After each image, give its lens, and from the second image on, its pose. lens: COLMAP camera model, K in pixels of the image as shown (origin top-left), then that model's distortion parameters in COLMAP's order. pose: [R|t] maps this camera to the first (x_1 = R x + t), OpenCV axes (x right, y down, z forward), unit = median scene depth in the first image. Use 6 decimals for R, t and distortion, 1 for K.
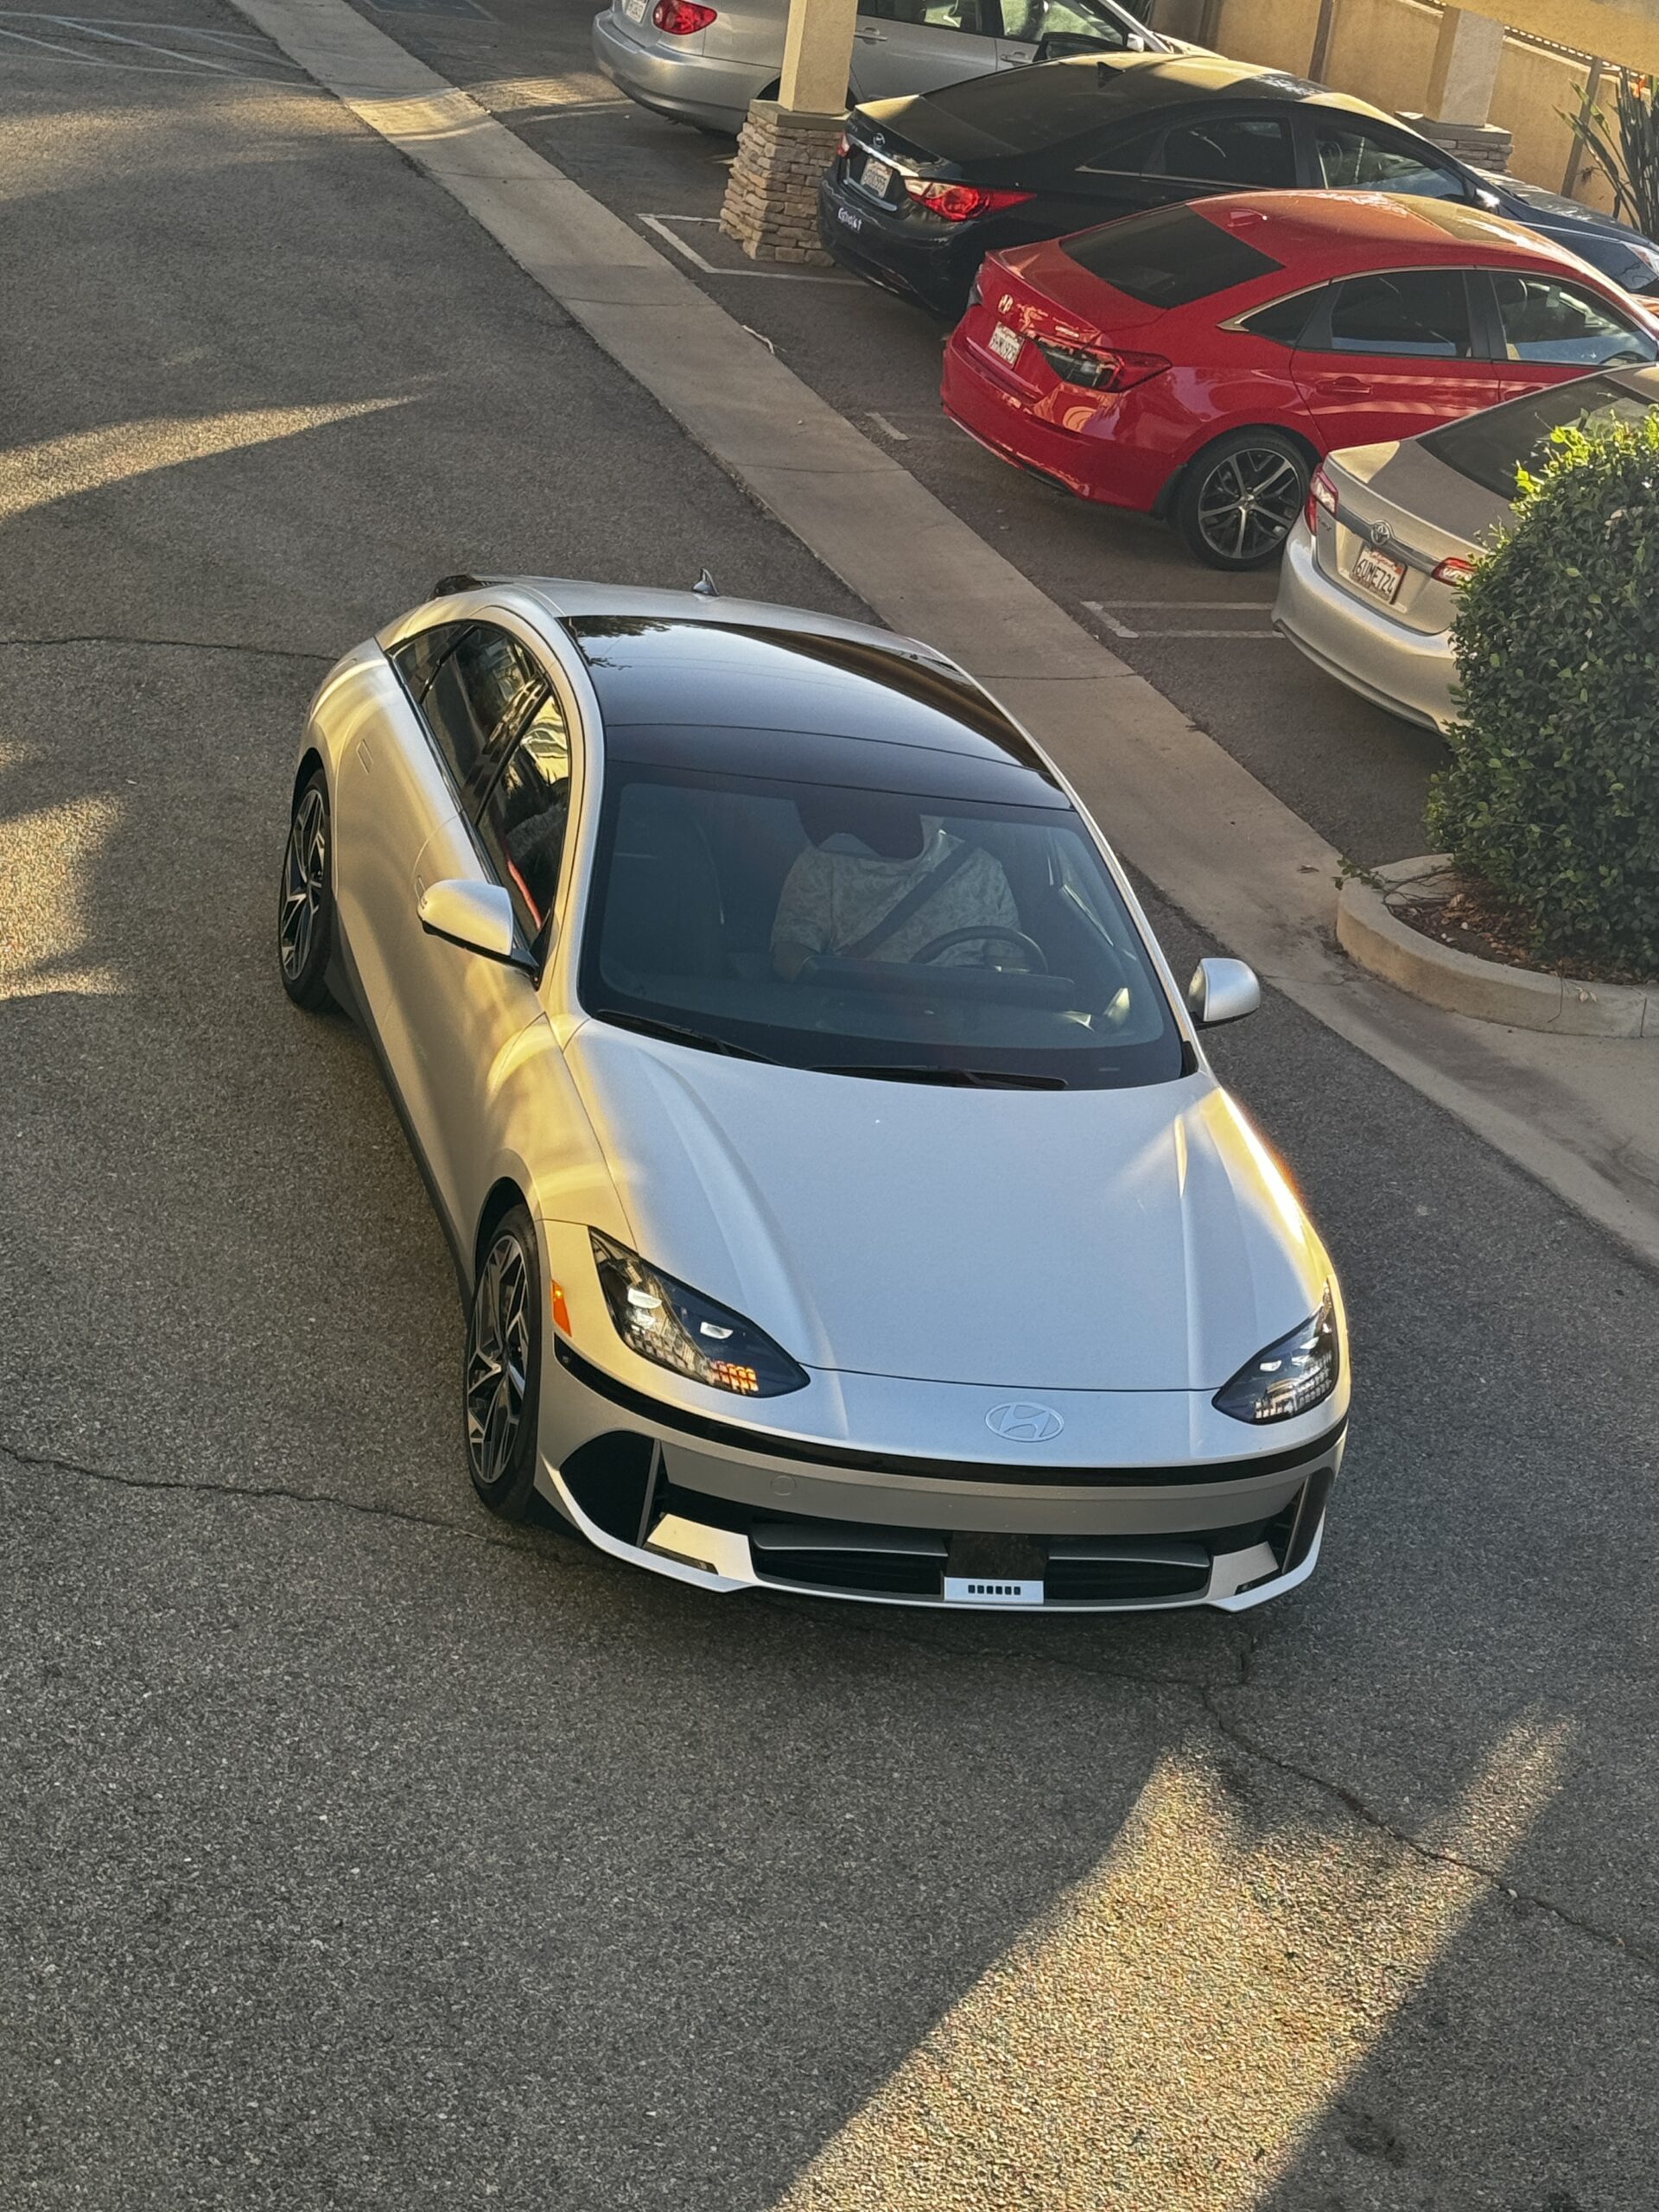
lens RADIAL K [[3960.4, 0, 829.5], [0, 3960.4, 1116.8], [0, 0, 1]] dist [0.116100, -0.035014]
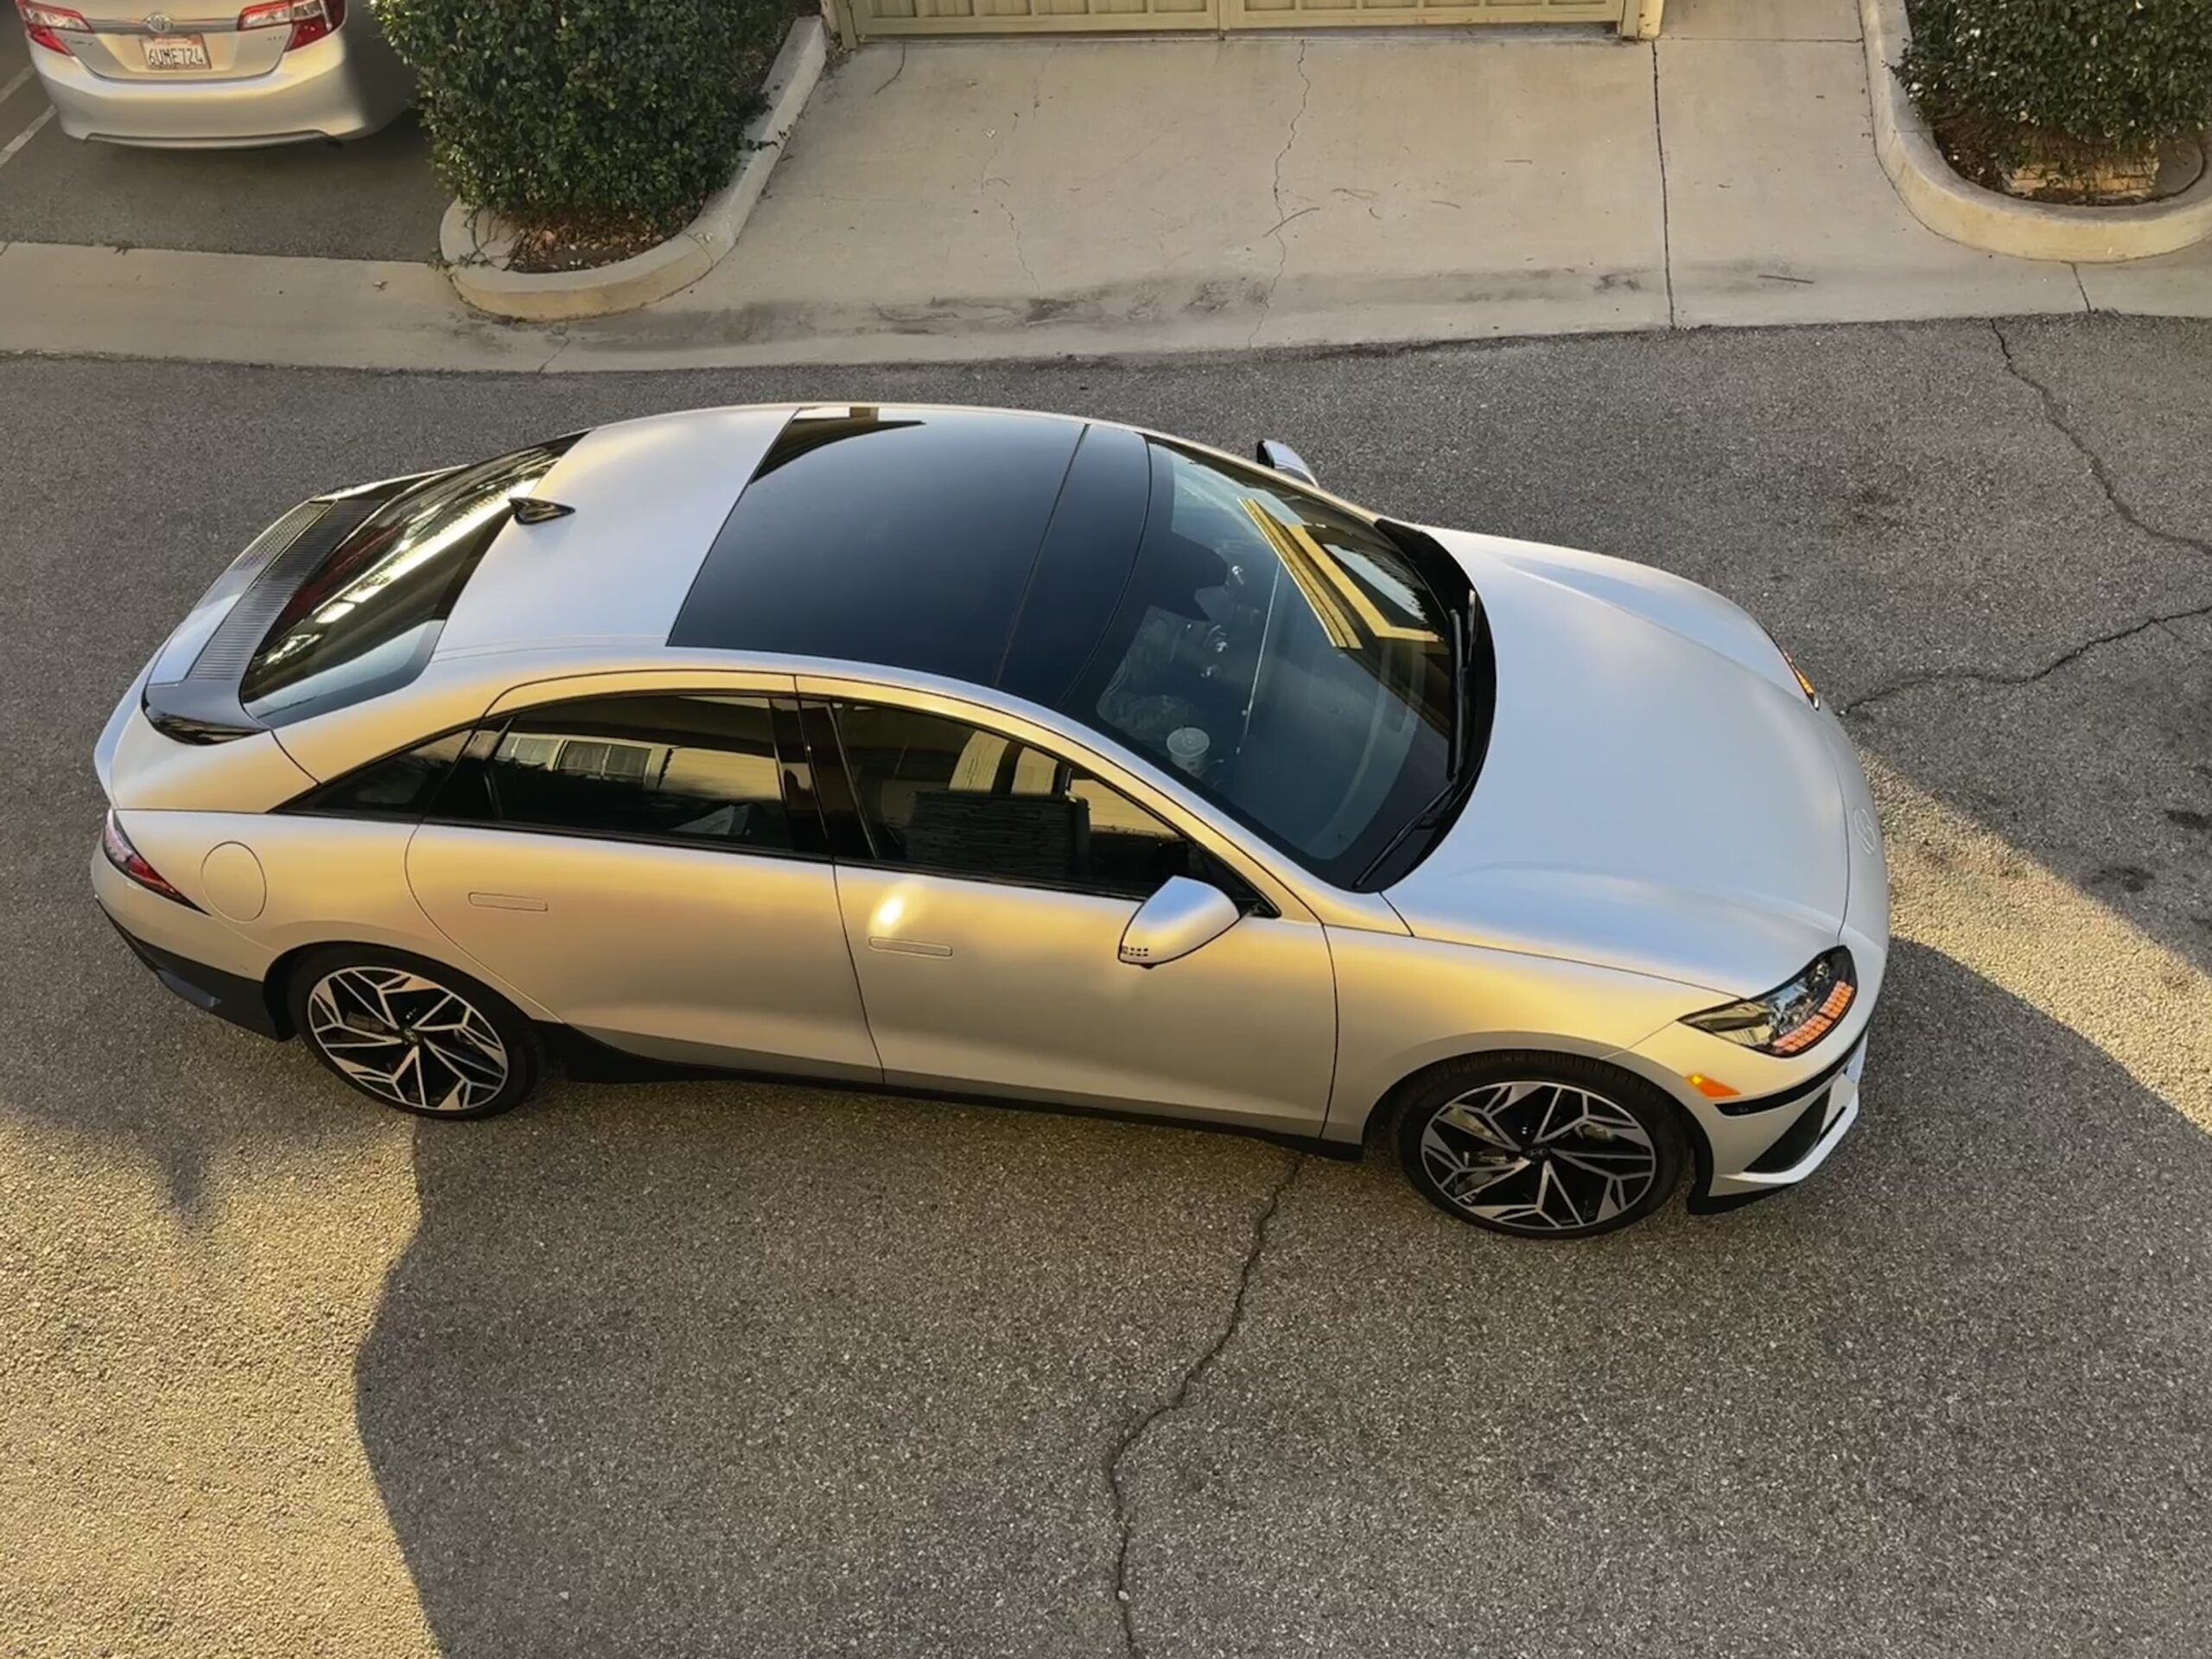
lens RADIAL K [[1947.5, 0, 1097.4], [0, 1947.5, 820.2], [0, 0, 1]] dist [0.168220, -0.349980]
pose [[0.464756, -0.739884, 0.486389, -0.287776], [0.469568, 0.671665, 0.573038, -0.277536], [-0.750672, -0.037930, 0.659586, 0.530326]]
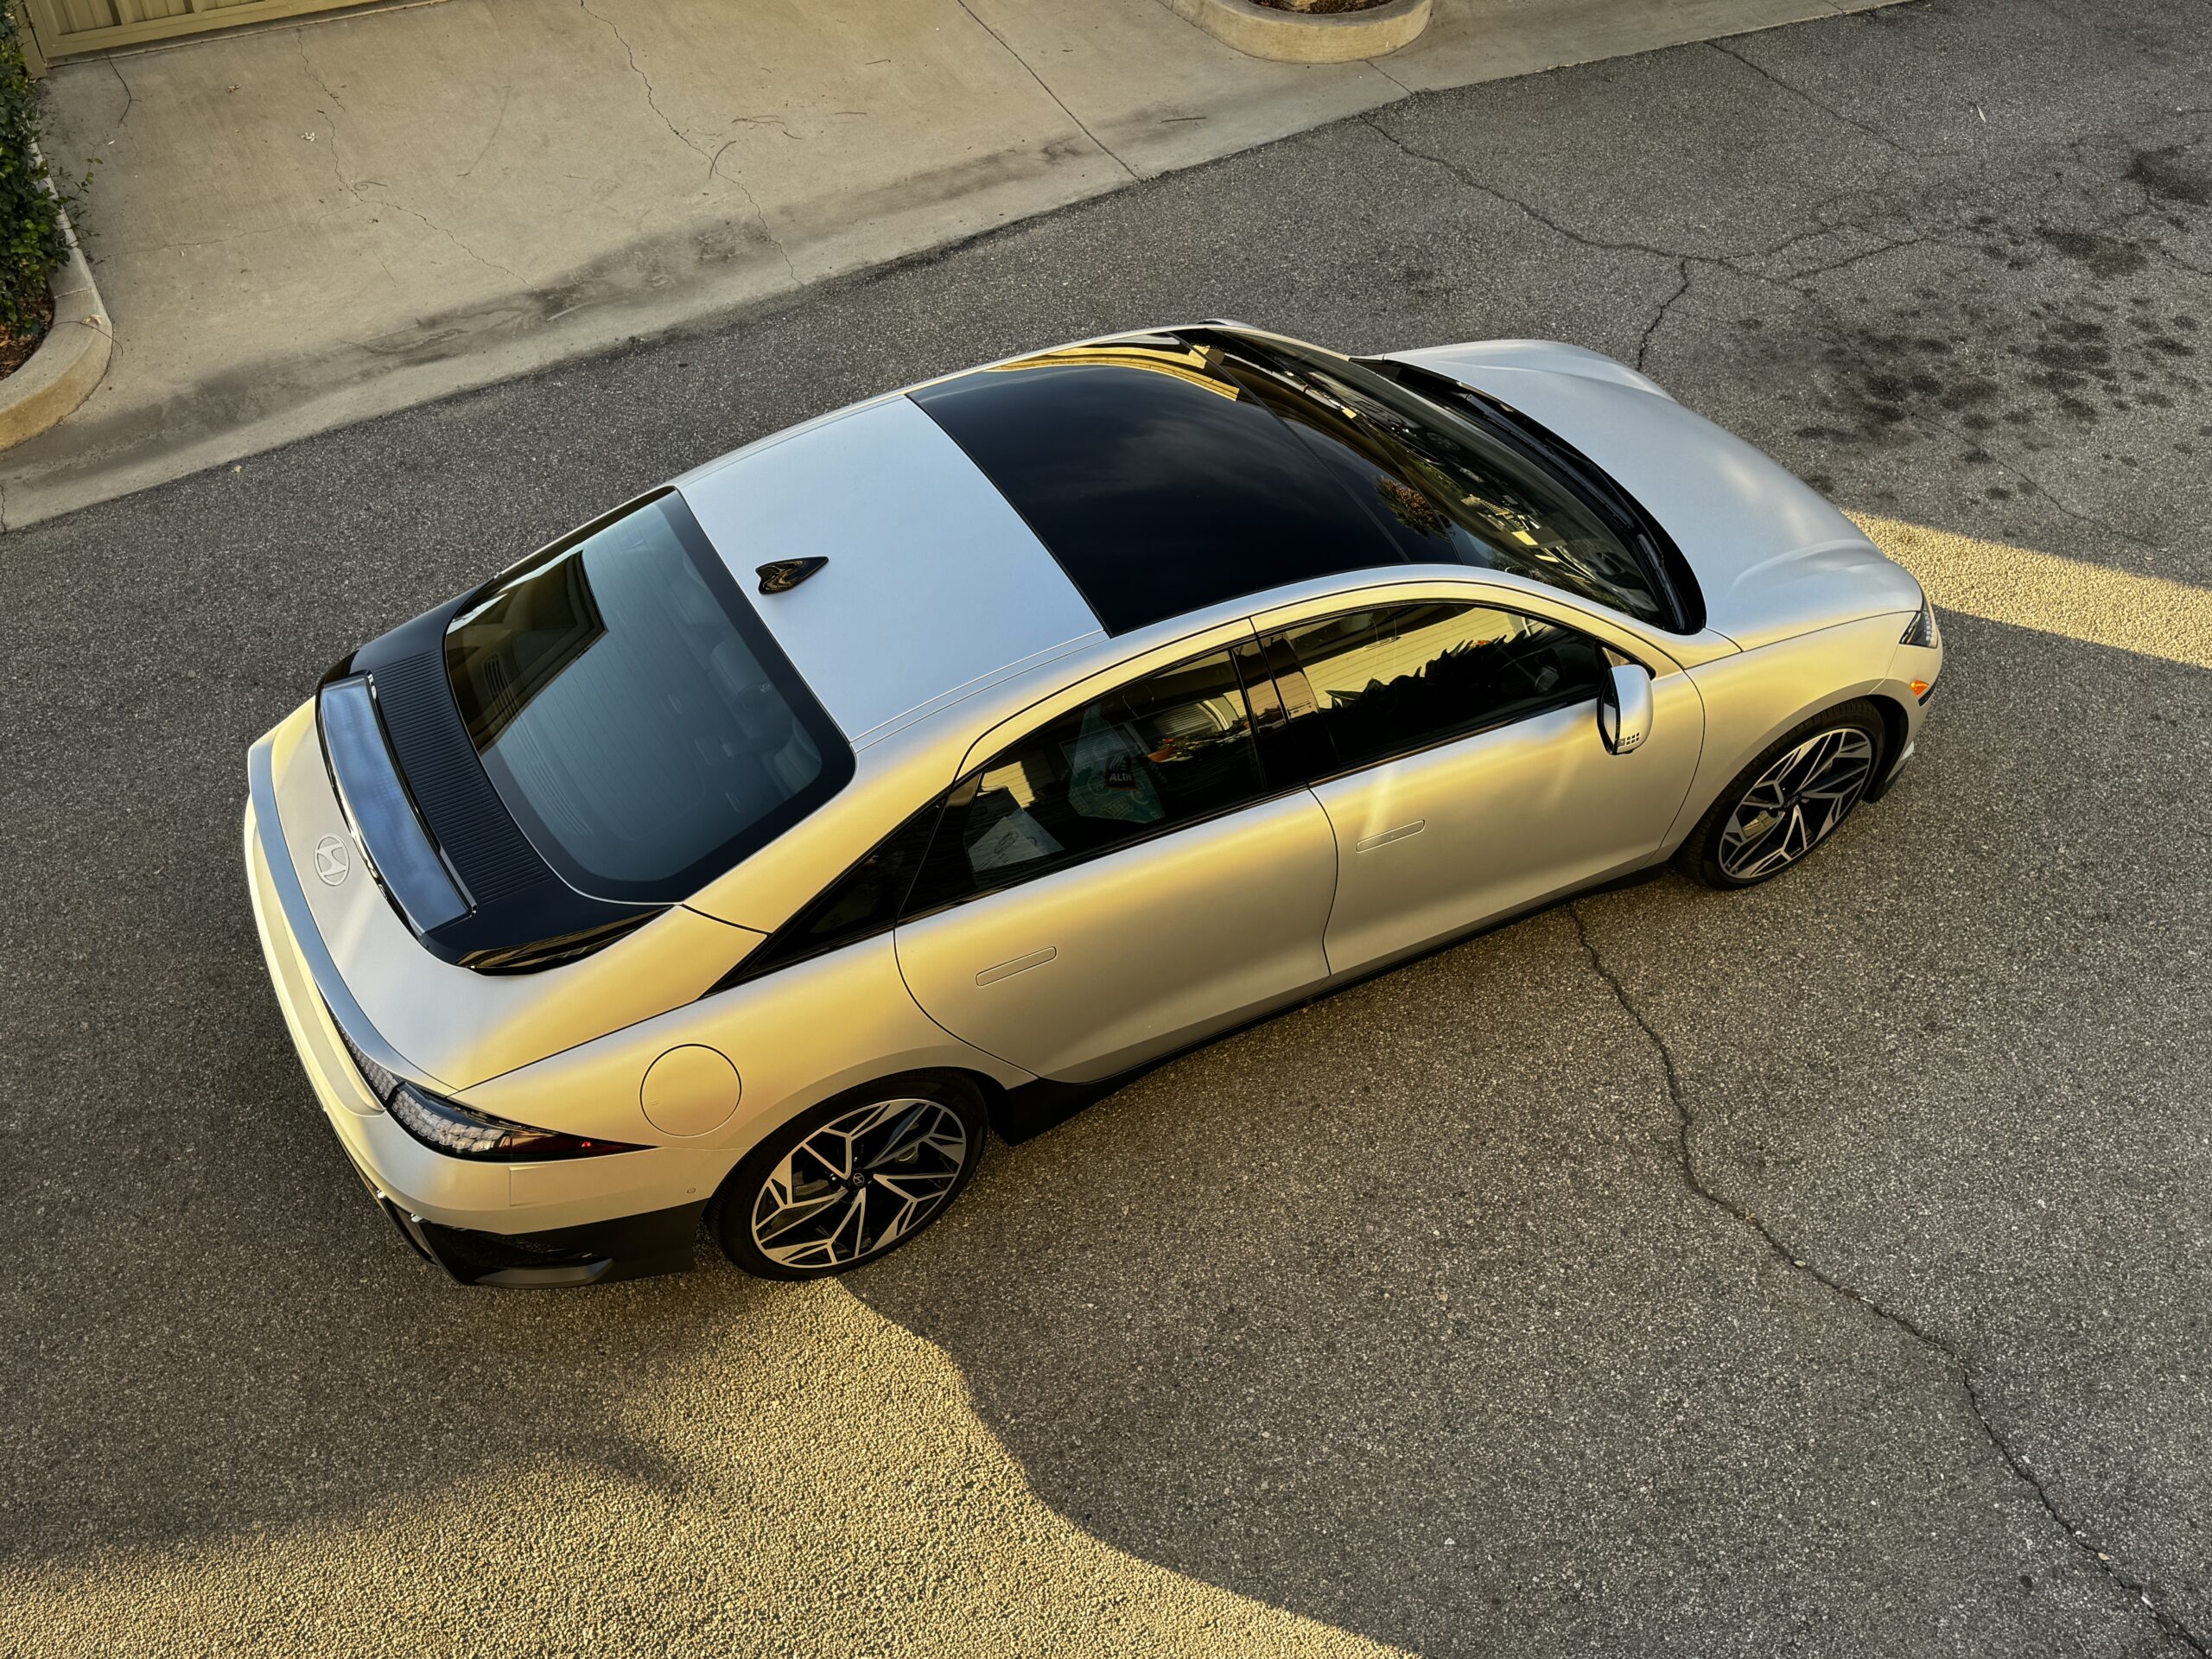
lens RADIAL K [[1943.5, 0, 1107.9], [0, 1943.5, 836.3], [0, 0, 1]] dist [0.164392, -0.330671]
pose [[-0.166644, -0.822082, 0.544436, -0.349490], [0.290117, 0.486835, 0.823908, -0.416700], [-0.942370, 0.295249, 0.157372, 0.838684]]
